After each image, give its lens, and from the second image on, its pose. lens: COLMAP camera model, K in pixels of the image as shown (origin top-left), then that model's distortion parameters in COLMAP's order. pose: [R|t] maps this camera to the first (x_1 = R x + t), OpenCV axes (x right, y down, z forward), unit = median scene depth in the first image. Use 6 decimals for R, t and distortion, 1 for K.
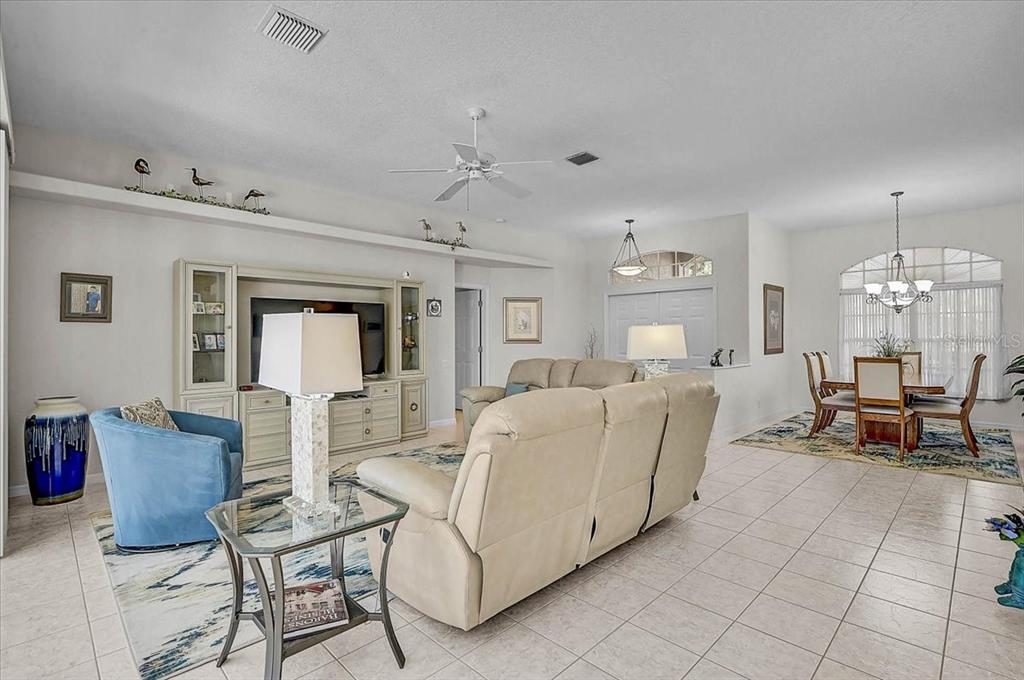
lens RADIAL K [[476.9, 0, 508.9], [0, 476.9, 338.0], [0, 0, 1]] dist [-0.001052, 0.000143]
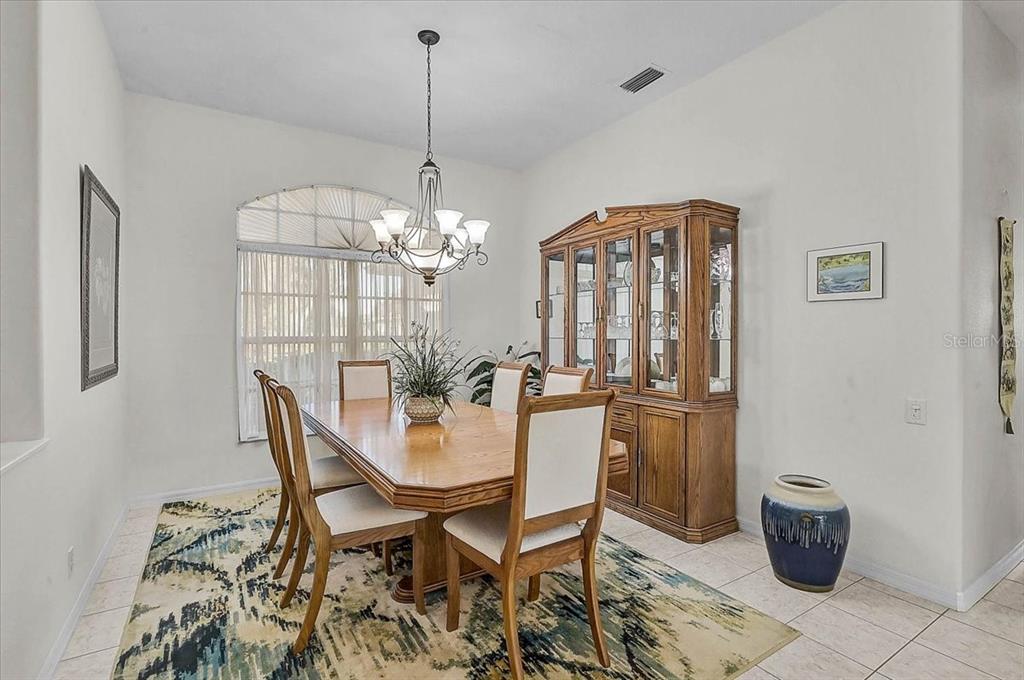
lens RADIAL K [[476.9, 0, 509.7], [0, 476.9, 335.6], [0, 0, 1]] dist [-0.001052, 0.000143]
pose [[0.229954, -0.006138, 0.973182, 0.290373], [0.000056, 0.999980, 0.006293, -0.003370], [-0.973202, -0.001393, 0.229950, 0.646392]]
